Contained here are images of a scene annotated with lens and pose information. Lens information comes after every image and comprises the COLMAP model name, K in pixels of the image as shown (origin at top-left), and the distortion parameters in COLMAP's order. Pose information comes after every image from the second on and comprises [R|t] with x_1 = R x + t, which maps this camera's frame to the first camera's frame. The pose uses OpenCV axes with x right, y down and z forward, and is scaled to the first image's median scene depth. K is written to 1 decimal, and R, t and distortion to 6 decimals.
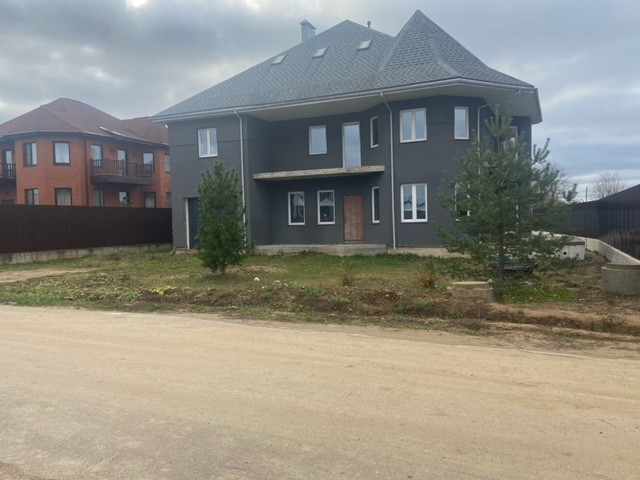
lens RADIAL K [[522.1, 0, 319.5], [0, 522.1, 242.9], [0, 0, 1]] dist [0.114254, 0.002229]
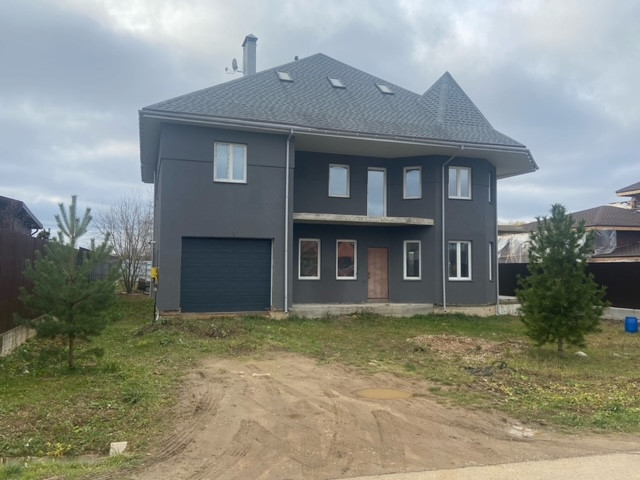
lens RADIAL K [[522.1, 0, 318.8], [0, 522.1, 237.1], [0, 0, 1]] dist [0.114254, 0.002229]
pose [[0.738313, 0.075767, 0.670189, -0.623885], [0.002250, 0.993388, -0.114784, -0.006936], [-0.674455, 0.086254, 0.733261, 0.420706]]
